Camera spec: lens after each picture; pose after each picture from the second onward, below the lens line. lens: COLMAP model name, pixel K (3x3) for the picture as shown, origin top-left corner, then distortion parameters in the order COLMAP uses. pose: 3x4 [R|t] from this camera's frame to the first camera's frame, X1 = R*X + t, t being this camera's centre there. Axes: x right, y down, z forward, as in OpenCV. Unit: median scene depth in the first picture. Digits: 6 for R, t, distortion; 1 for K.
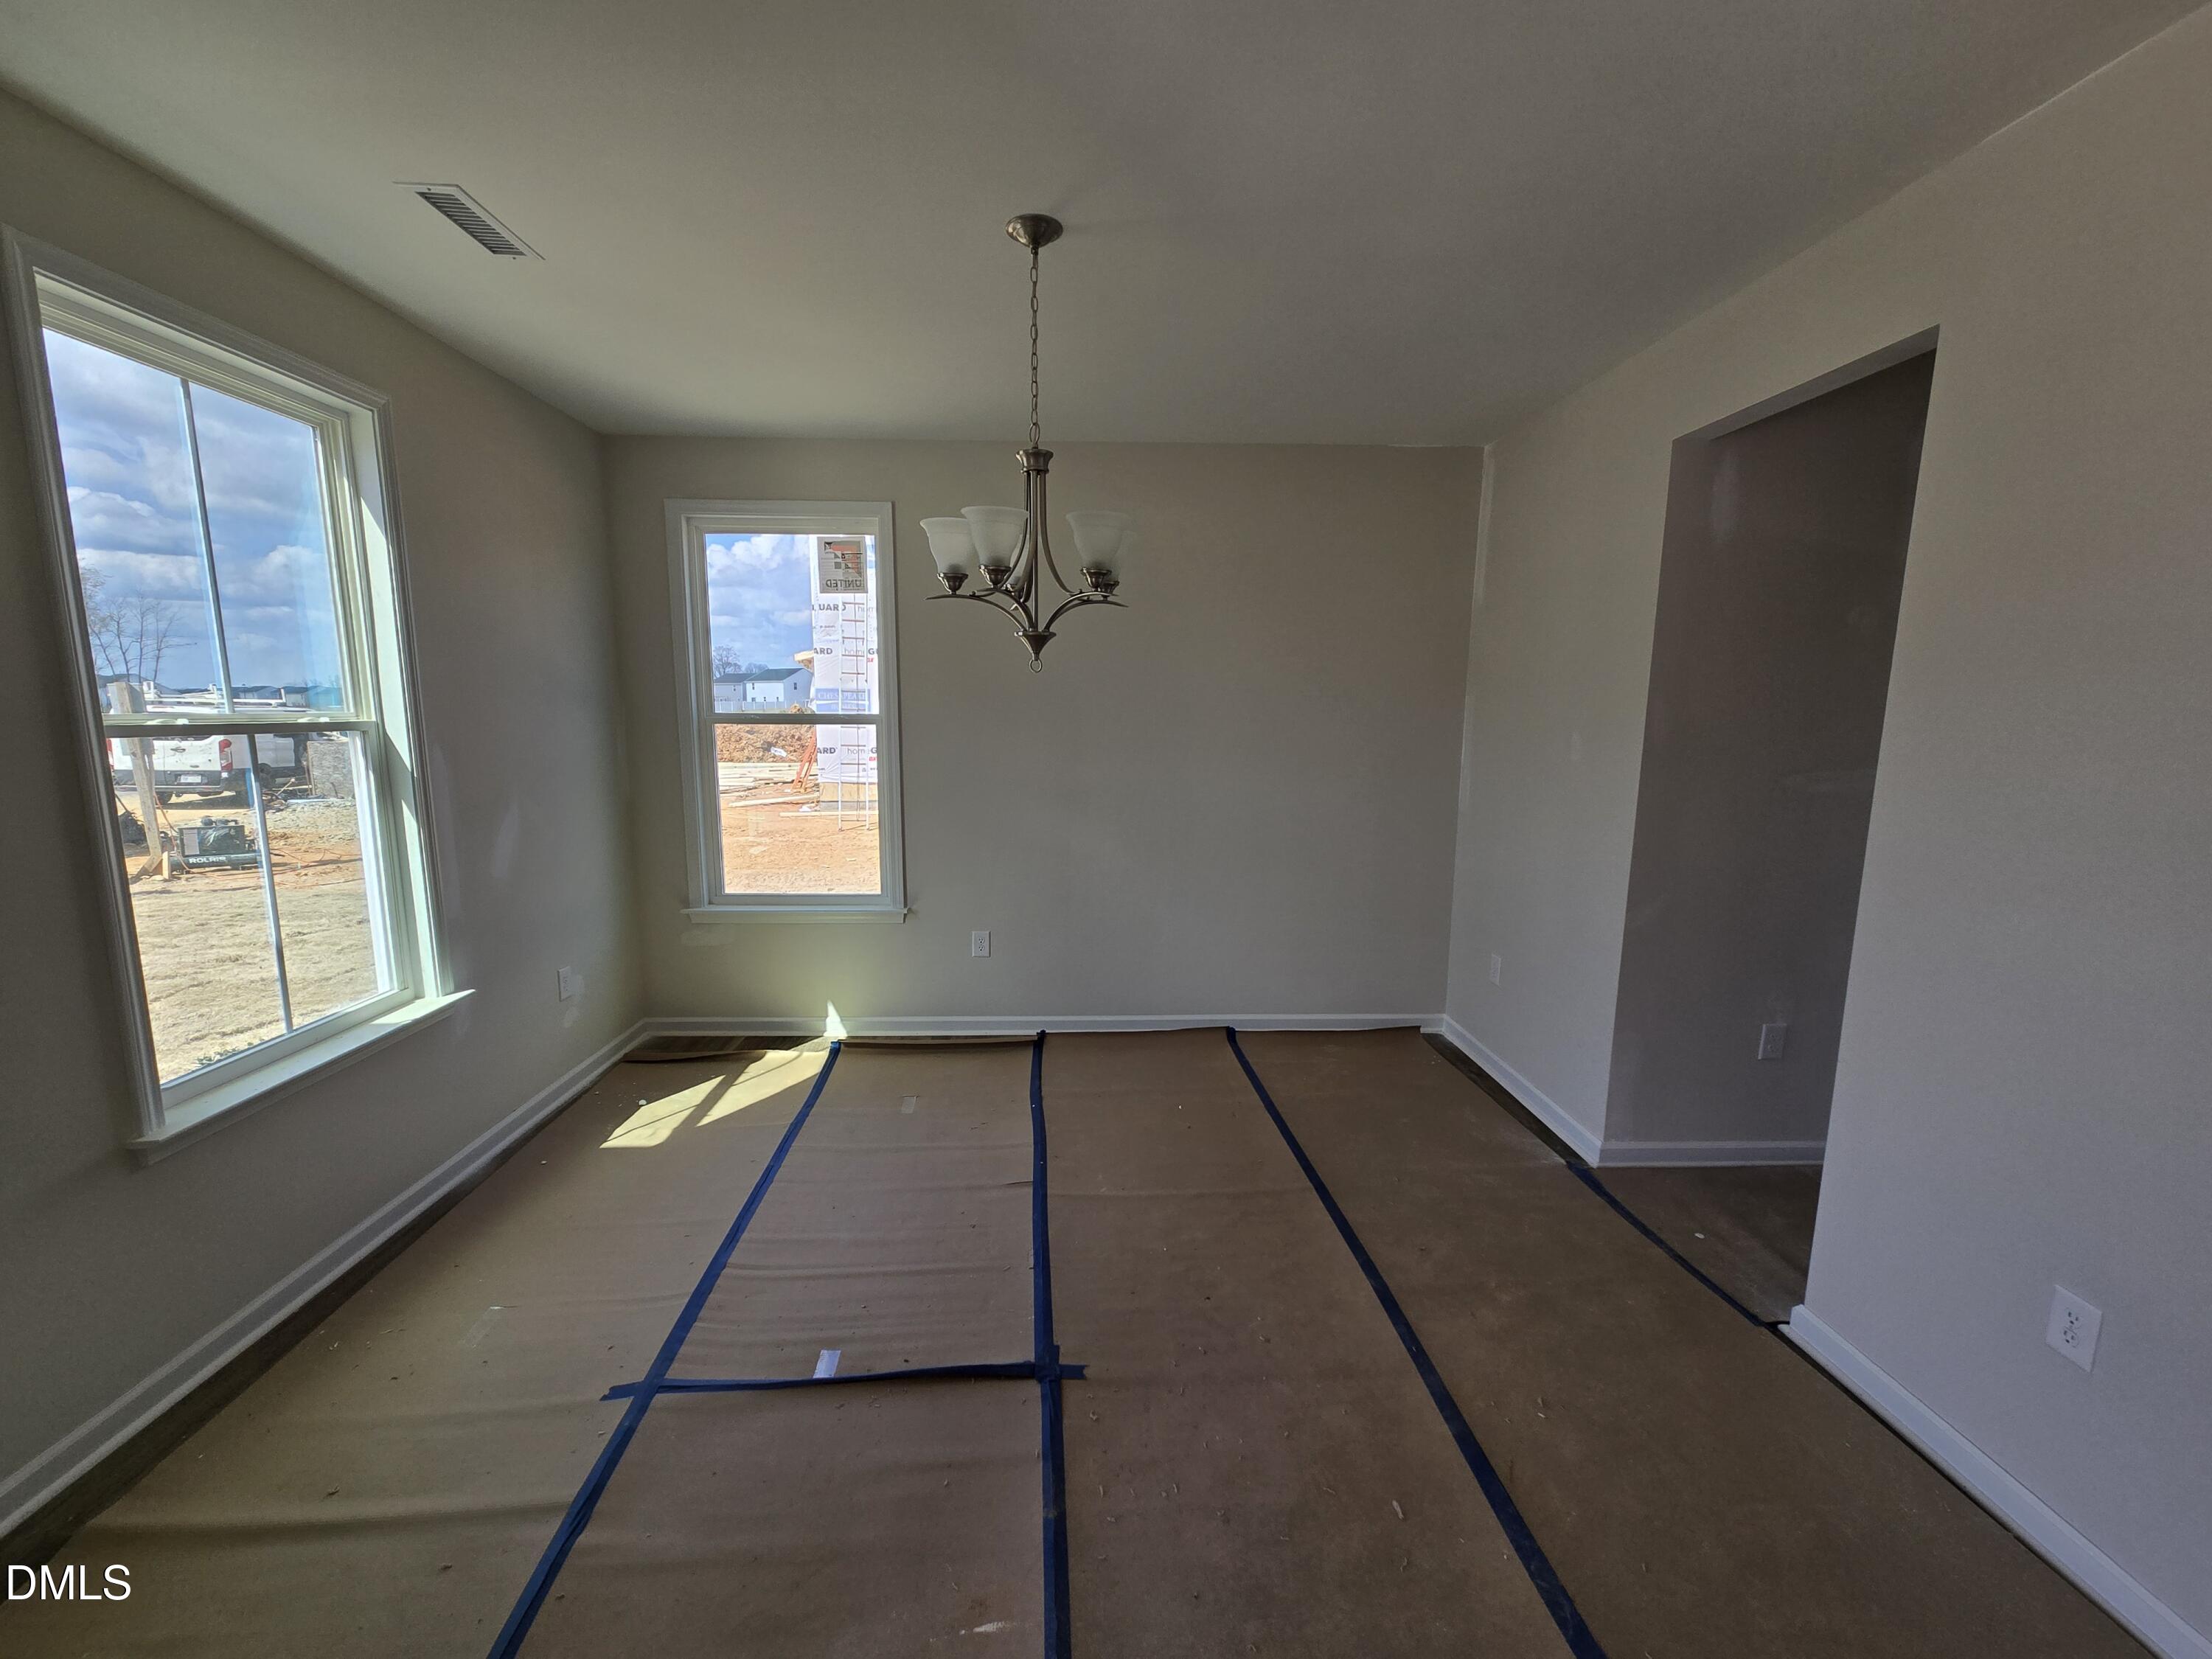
lens RADIAL K [[895.4, 0, 1103.7], [0, 895.4, 840.5], [0, 0, 1]] dist [0.000074, 0.000053]
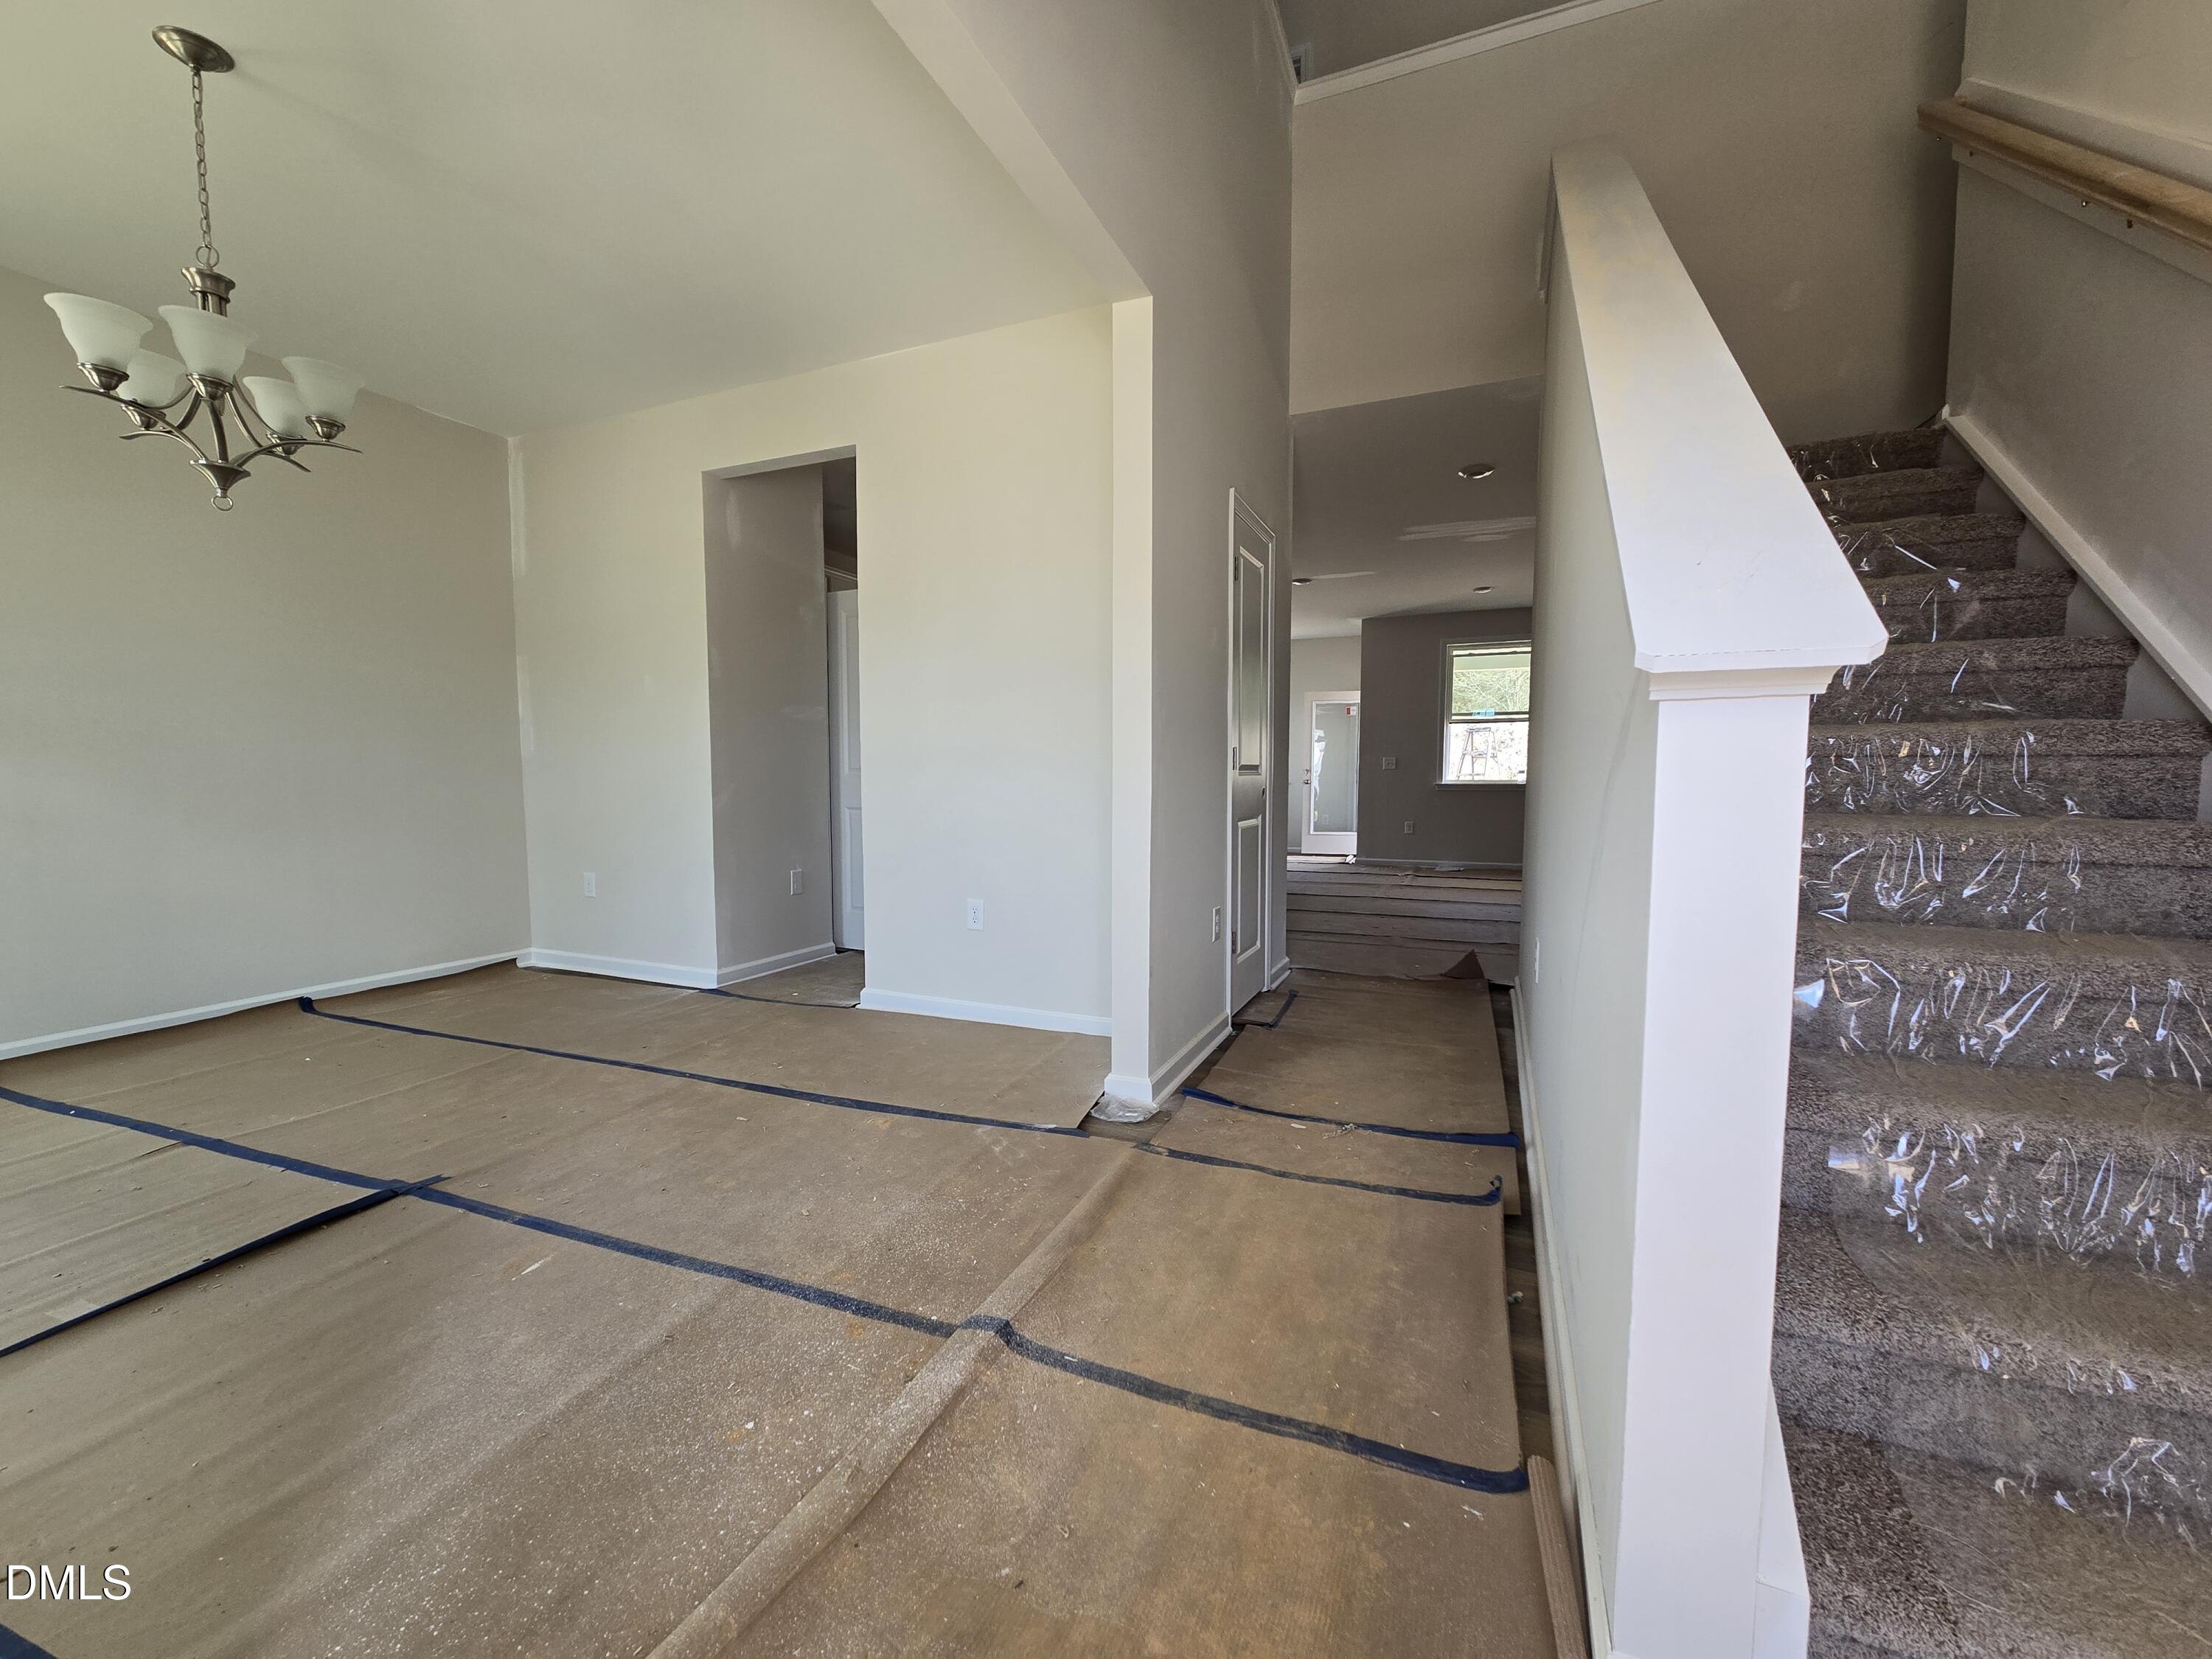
lens RADIAL K [[895.4, 0, 1103.7], [0, 895.4, 840.5], [0, 0, 1]] dist [0.000074, 0.000053]
pose [[0.412271, -0.077274, 0.907778, -0.573690], [0.142799, 0.989562, 0.019383, 0.266999], [-0.899801, 0.121639, 0.419002, -0.173371]]
